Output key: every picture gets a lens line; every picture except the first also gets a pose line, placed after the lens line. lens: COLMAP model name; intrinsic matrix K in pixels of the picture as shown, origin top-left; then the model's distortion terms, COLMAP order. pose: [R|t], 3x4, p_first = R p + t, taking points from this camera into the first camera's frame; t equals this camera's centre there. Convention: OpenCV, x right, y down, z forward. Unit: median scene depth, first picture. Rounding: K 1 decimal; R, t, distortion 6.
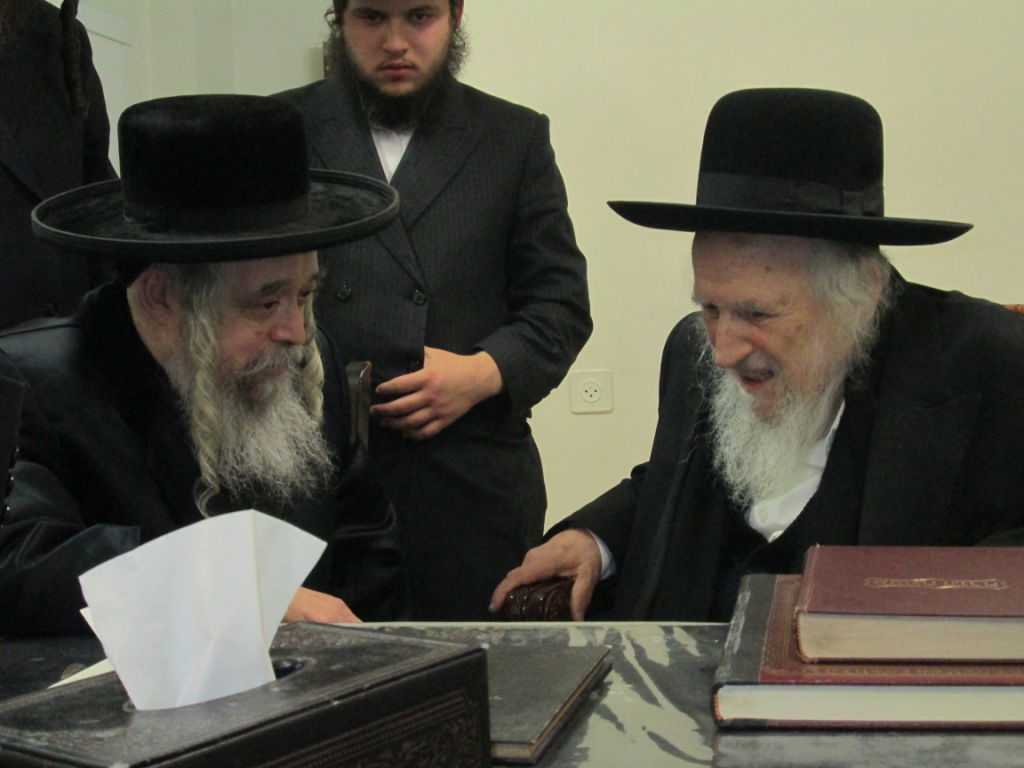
lens RADIAL K [[1701.9, 0, 514.8], [0, 1701.9, 387.3], [0, 0, 1]] dist [-0.004791, 0.000000]
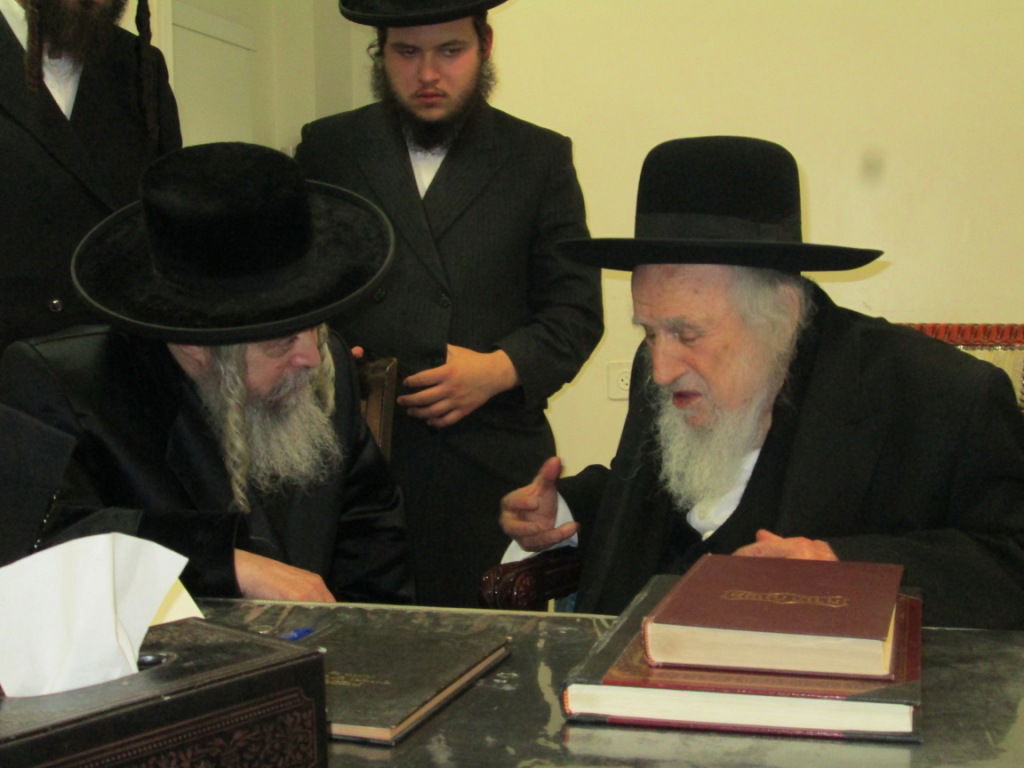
lens RADIAL K [[1557.1, 0, 515.1], [0, 1557.1, 389.2], [0, 0, 1]] dist [-0.082184, 0.000000]
pose [[0.992694, 0.026909, -0.117621, 0.141528], [-0.022752, 0.999073, 0.036541, -0.041643], [0.118496, -0.033598, 0.992386, -0.020821]]
